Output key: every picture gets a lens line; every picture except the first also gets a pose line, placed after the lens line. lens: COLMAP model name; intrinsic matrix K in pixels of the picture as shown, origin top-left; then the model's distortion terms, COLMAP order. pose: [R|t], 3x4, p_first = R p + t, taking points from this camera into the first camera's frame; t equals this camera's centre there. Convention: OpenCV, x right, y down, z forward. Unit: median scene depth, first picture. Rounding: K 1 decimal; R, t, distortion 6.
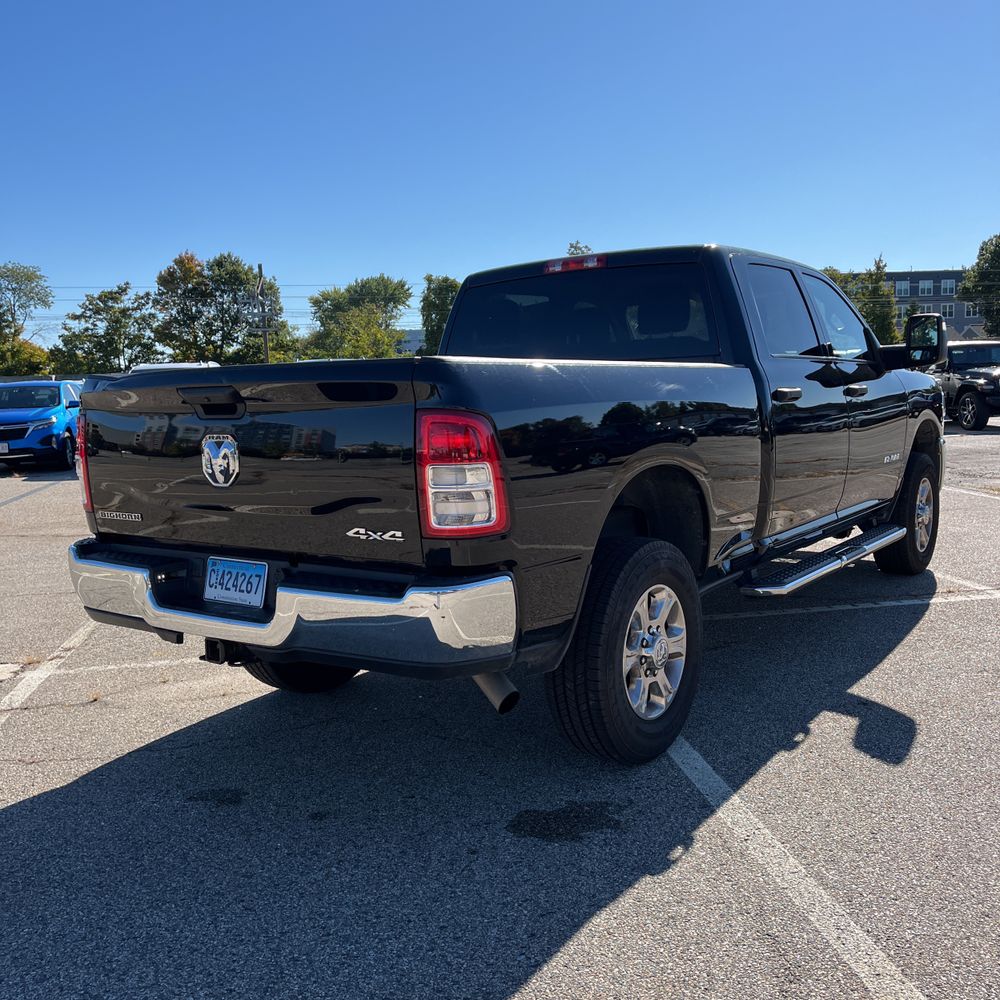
lens RADIAL K [[1054.8, 0, 476.8], [0, 1054.8, 496.5], [0, 0, 1]] dist [0.055650, -0.005293]
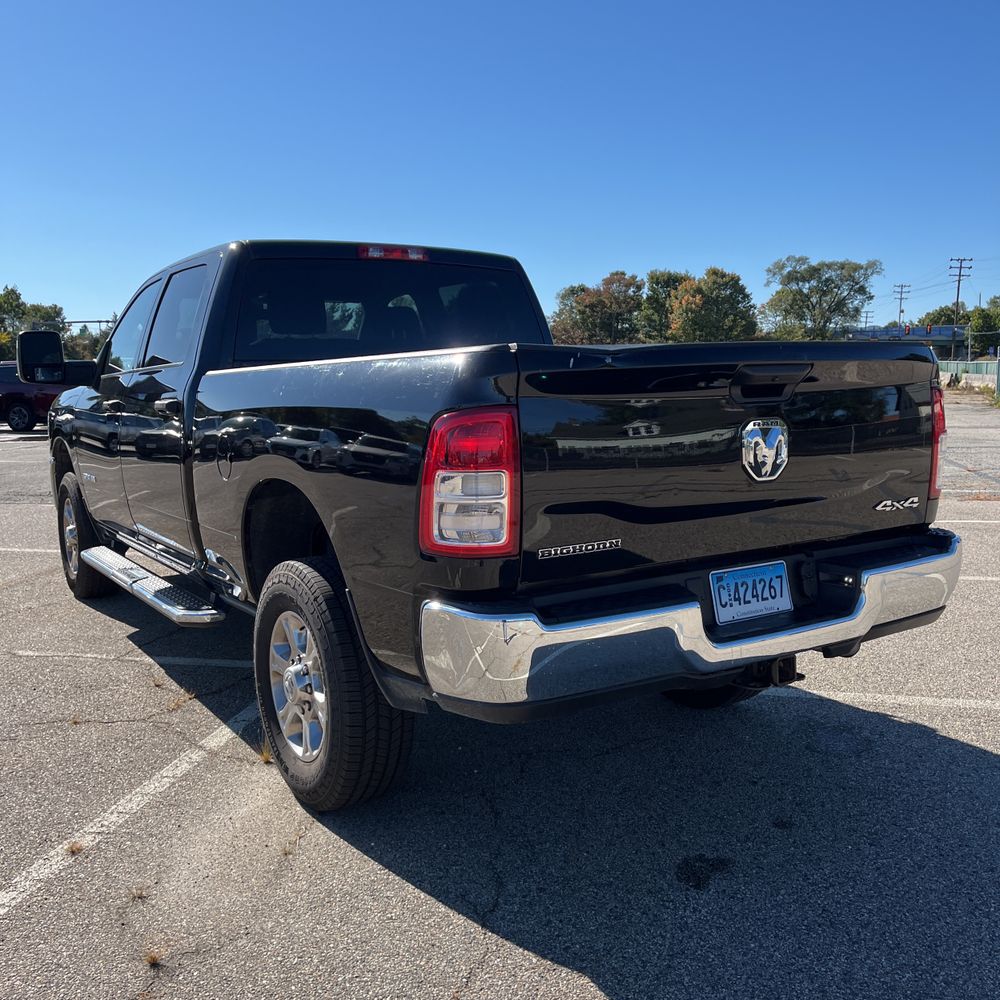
lens RADIAL K [[1063.1, 0, 501.9], [0, 1063.1, 464.8], [0, 0, 1]] dist [0.058378, -0.014686]
pose [[0.319564, -0.054593, 0.945991, -1.113351], [0.108824, 0.993848, 0.020593, -0.062562], [-0.941295, 0.096366, 0.323539, 0.900967]]
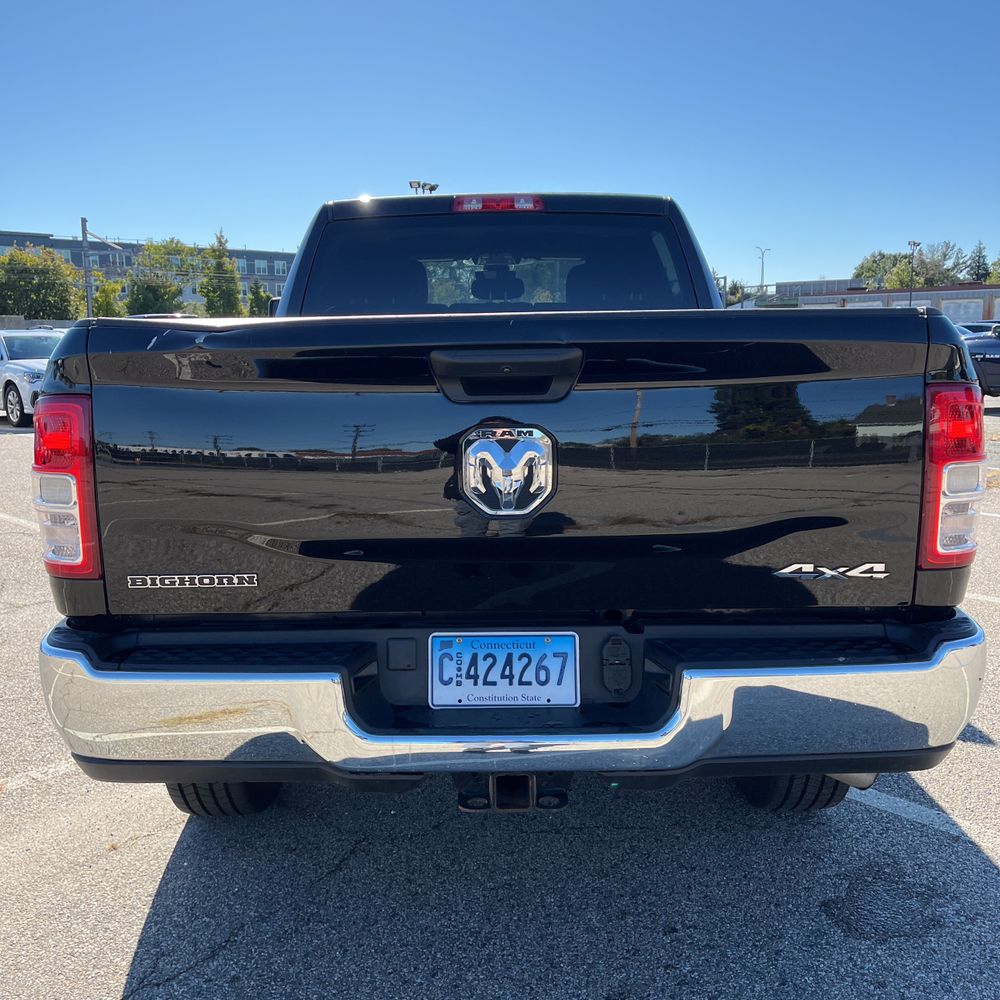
lens RADIAL K [[1054.8, 0, 476.8], [0, 1054.8, 496.5], [0, 0, 1]] dist [0.055650, -0.005293]
pose [[0.796499, -0.064381, 0.601202, -0.600872], [0.049498, 0.997920, 0.041287, -0.044848], [-0.602610, -0.003127, 0.798030, 0.524471]]
